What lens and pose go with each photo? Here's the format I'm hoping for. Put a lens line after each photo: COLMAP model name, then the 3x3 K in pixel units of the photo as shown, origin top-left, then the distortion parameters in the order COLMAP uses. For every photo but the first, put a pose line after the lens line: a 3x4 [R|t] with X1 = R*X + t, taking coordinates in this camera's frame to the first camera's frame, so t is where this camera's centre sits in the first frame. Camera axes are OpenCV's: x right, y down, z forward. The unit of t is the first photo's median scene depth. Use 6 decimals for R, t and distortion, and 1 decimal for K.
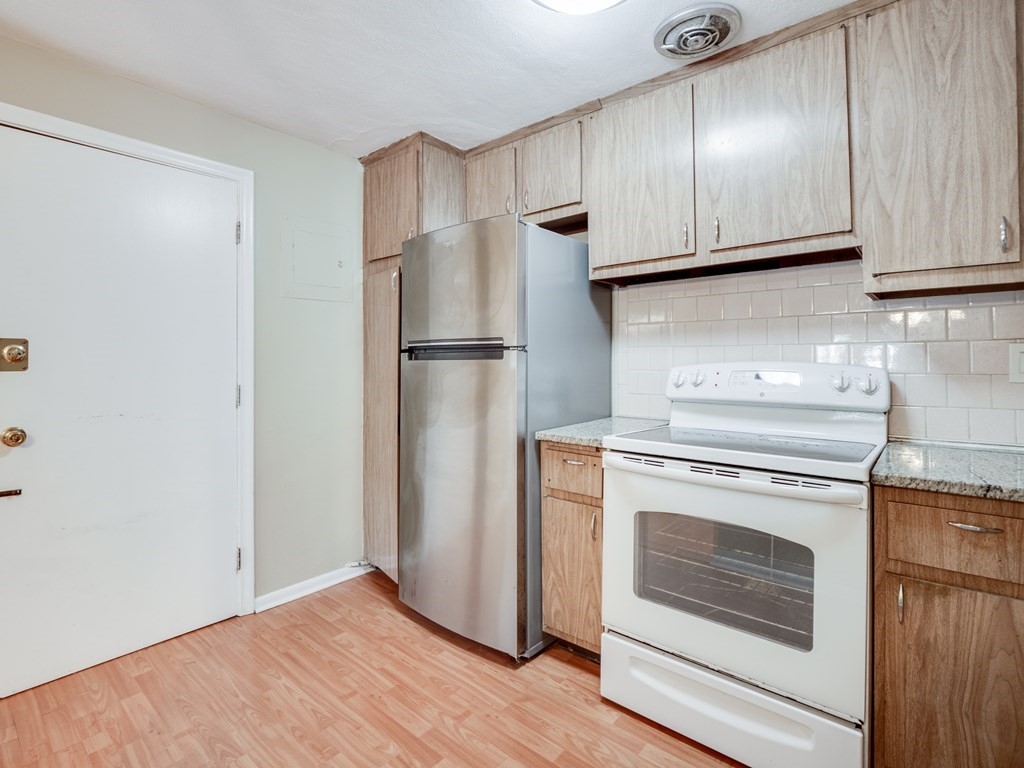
lens RADIAL K [[507.3, 0, 498.6], [0, 507.3, 359.9], [0, 0, 1]] dist [-0.015915, -0.000114]
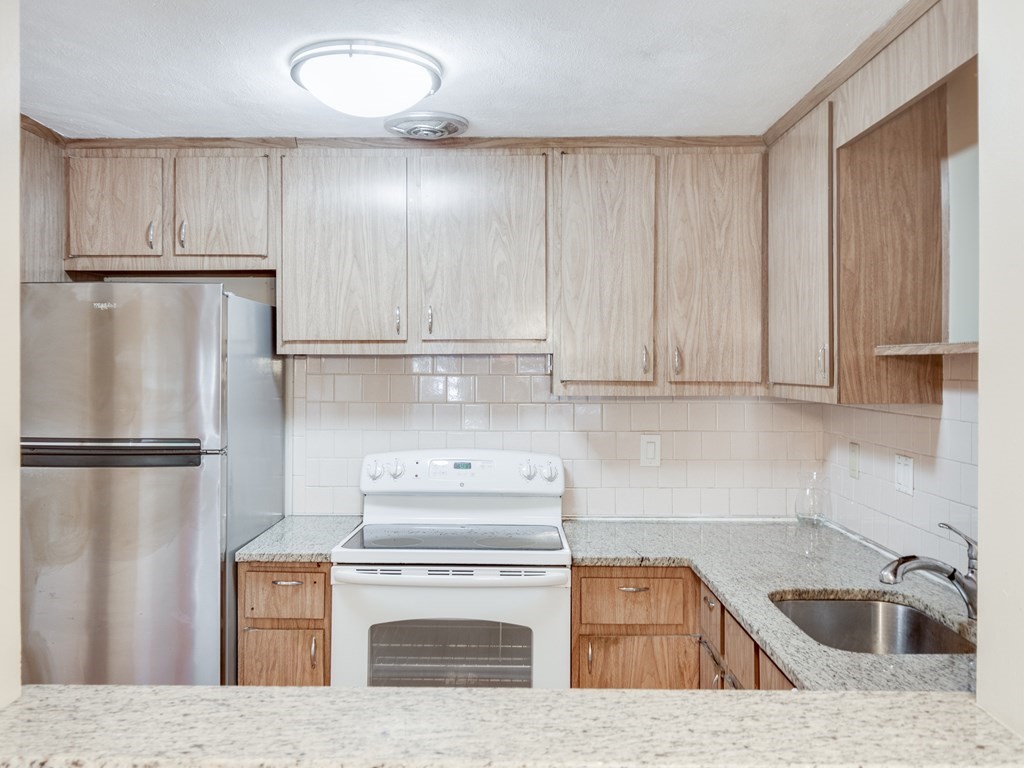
lens RADIAL K [[862.2, 0, 512.0], [0, 862.2, 384.0], [0, 0, 1]] dist [-0.004236, -0.001197]
pose [[0.755441, -0.005088, 0.655197, -0.573184], [-0.008843, 0.999800, 0.017960, -0.180171], [-0.655157, -0.019361, 0.755244, -0.374640]]
